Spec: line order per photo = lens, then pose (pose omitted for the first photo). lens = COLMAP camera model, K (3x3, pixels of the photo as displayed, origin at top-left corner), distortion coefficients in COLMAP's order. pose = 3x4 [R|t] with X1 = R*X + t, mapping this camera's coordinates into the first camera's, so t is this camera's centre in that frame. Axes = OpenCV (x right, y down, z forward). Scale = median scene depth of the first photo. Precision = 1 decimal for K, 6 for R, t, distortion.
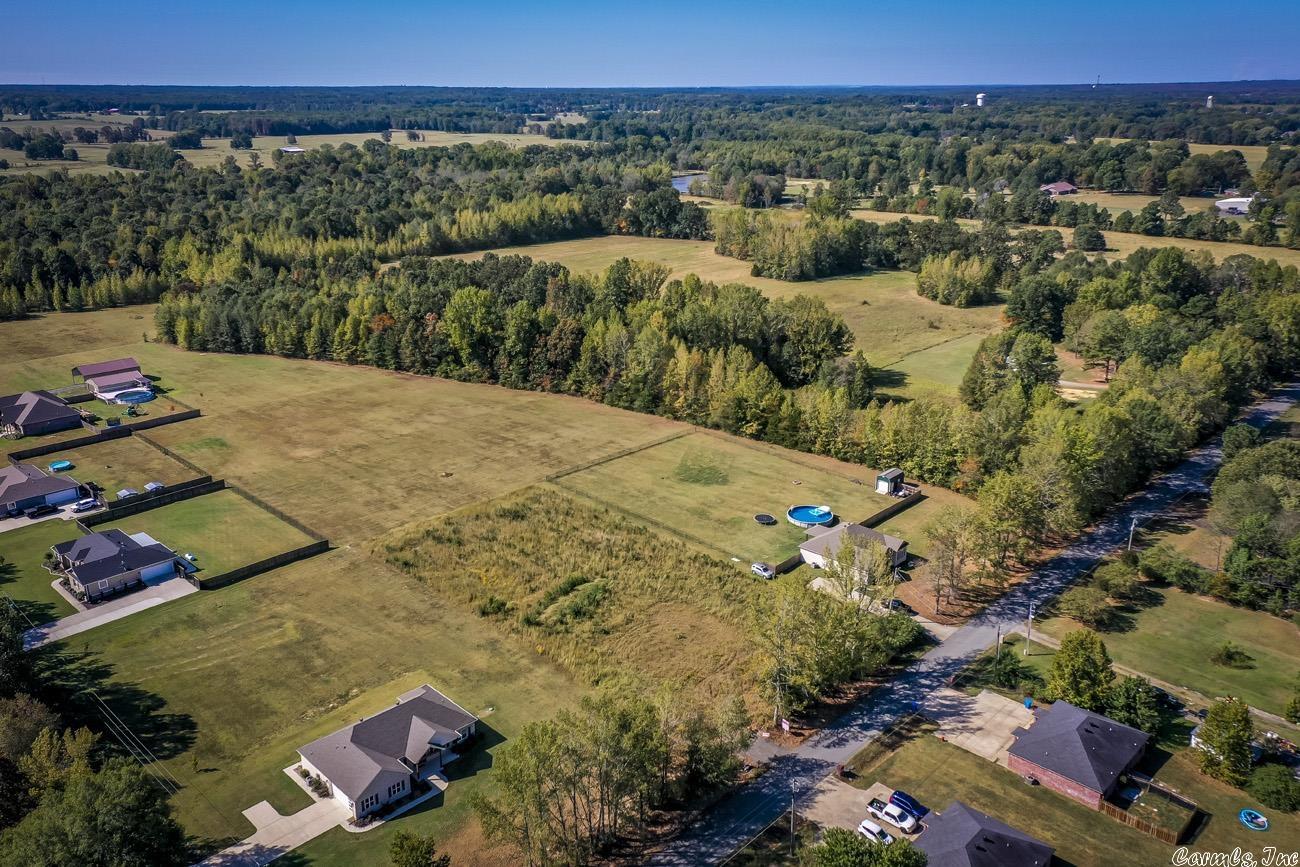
lens RADIAL K [[1026.7, 0, 650.0], [0, 1026.7, 433.5], [0, 0, 1]] dist [0.012394, 0.014575]
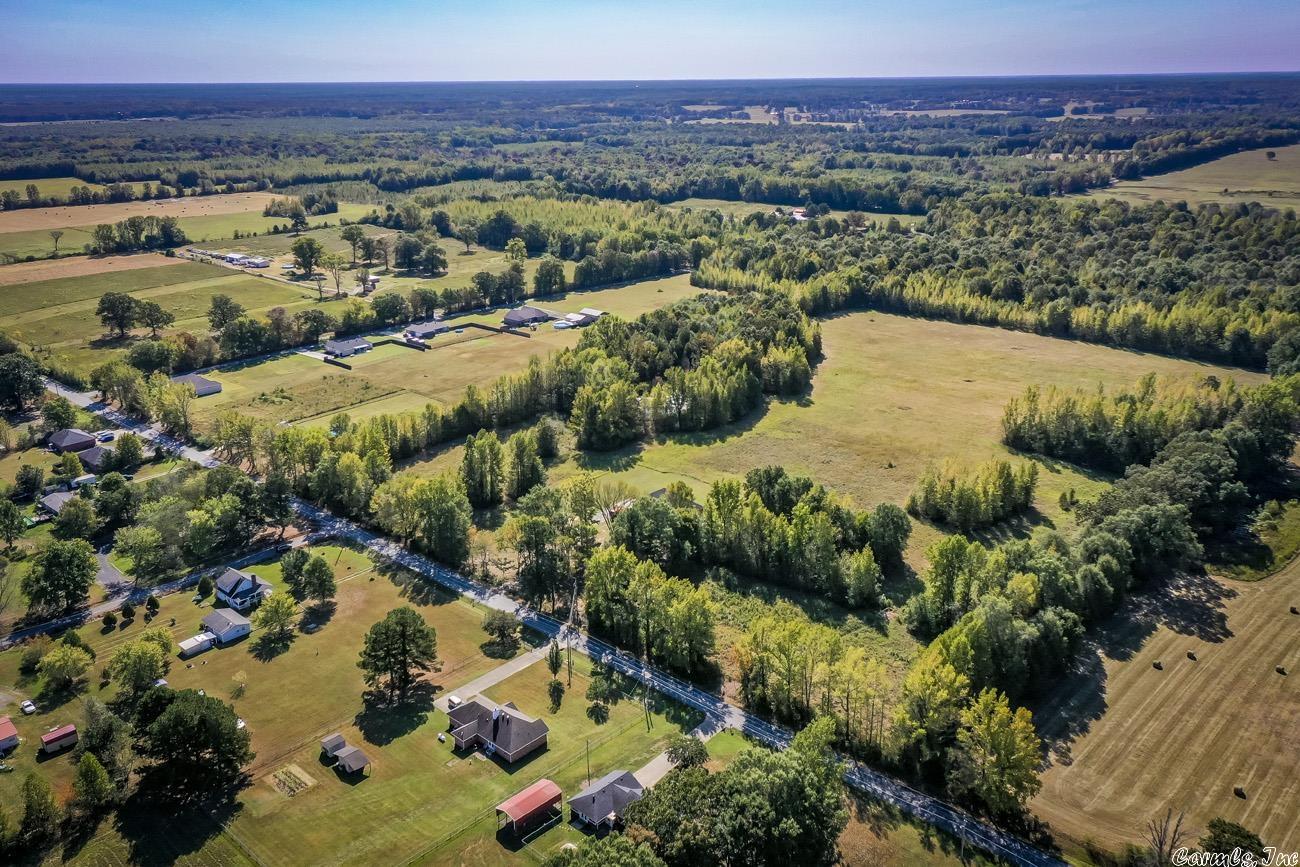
lens RADIAL K [[1026.7, 0, 650.0], [0, 1026.7, 433.5], [0, 0, 1]] dist [0.012394, 0.014575]
pose [[0.029689, 0.325523, -0.945068, 2.526139], [-0.310773, 0.901632, 0.300798, -0.863711], [0.950020, 0.284771, 0.127932, 1.666287]]
